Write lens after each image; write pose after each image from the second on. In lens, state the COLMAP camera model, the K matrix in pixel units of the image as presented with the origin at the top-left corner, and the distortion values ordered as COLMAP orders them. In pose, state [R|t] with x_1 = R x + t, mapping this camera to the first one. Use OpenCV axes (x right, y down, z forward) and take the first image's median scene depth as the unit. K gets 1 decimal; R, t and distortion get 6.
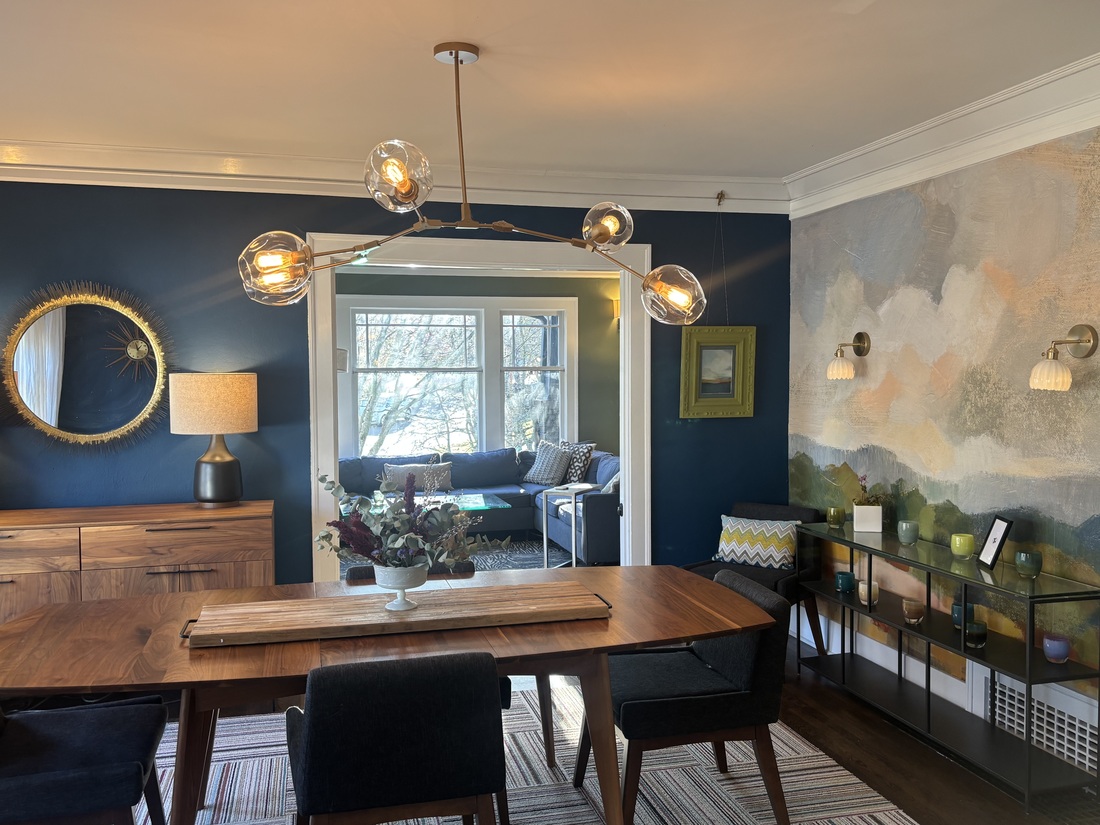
lens RADIAL K [[945.8, 0, 550.0], [0, 945.8, 412.5], [0, 0, 1]] dist [0.017062, -0.006974]
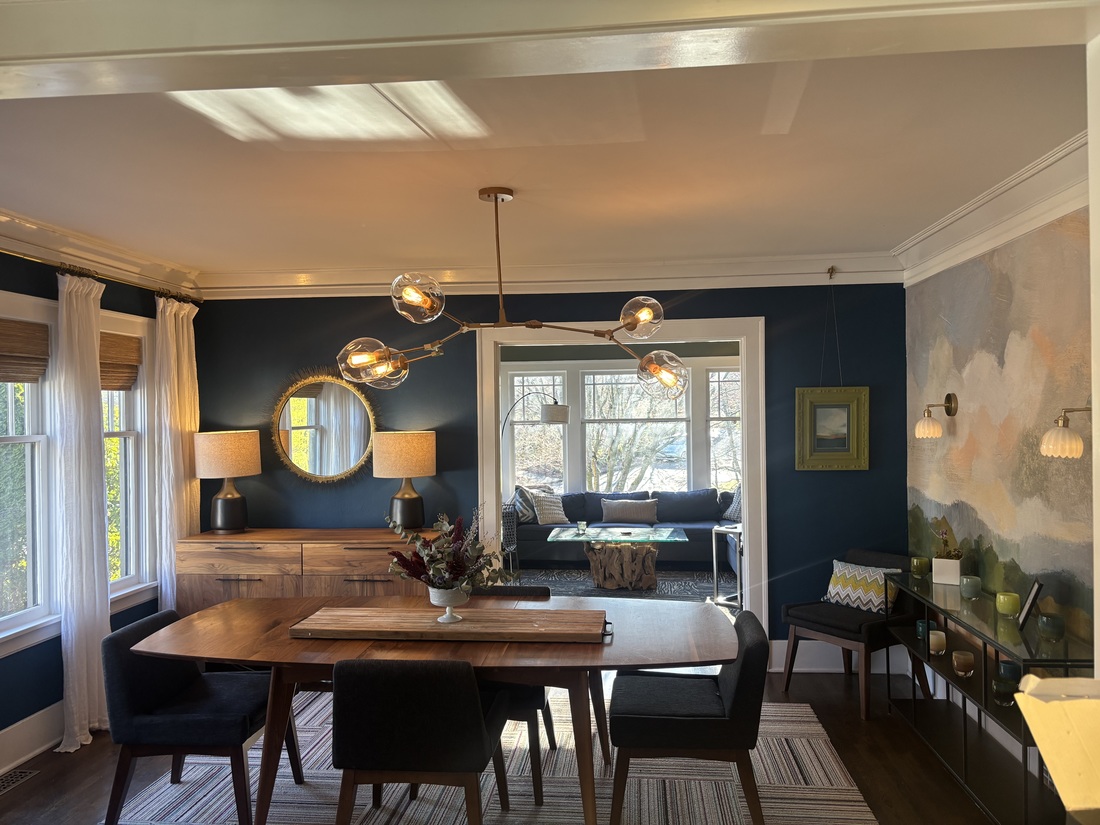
lens RADIAL K [[820.9, 0, 550.0], [0, 820.9, 412.5], [0, 0, 1]] dist [0.012256, -0.008035]
pose [[0.938376, -0.006146, -0.345561, 0.236539], [-0.008893, 0.999081, -0.041918, -0.021878], [0.345502, 0.042408, 0.937459, -0.015046]]
